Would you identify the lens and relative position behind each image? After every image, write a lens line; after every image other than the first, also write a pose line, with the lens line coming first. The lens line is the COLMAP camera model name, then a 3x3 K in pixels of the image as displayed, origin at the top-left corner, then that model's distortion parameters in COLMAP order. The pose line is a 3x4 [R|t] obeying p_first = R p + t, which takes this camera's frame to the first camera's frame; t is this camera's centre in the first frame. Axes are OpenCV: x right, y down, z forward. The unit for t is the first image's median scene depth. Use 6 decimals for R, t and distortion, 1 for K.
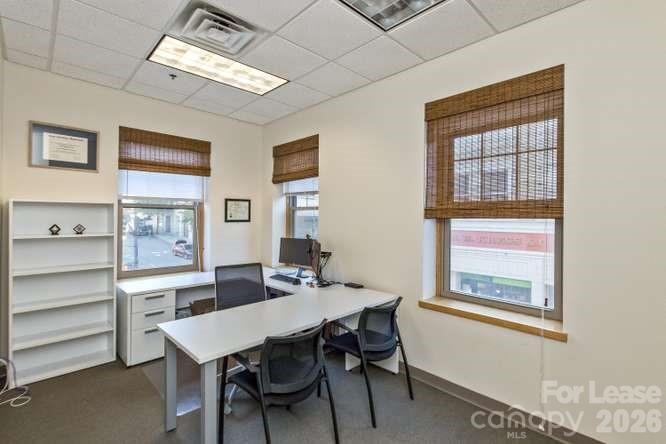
lens RADIAL K [[317.9, 0, 333.6], [0, 317.9, 220.8], [0, 0, 1]] dist [-0.026679, -0.000545]
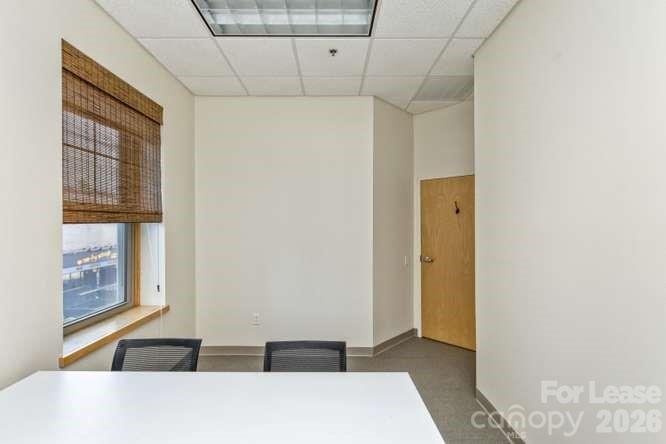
lens RADIAL K [[317.9, 0, 333.1], [0, 317.9, 221.8], [0, 0, 1]] dist [-0.026679, -0.000545]
pose [[-0.729072, -0.001283, 0.684436, -0.575619], [0.000464, 0.999997, 0.002369, -0.012522], [-0.684437, 0.002045, -0.729069, 1.200024]]
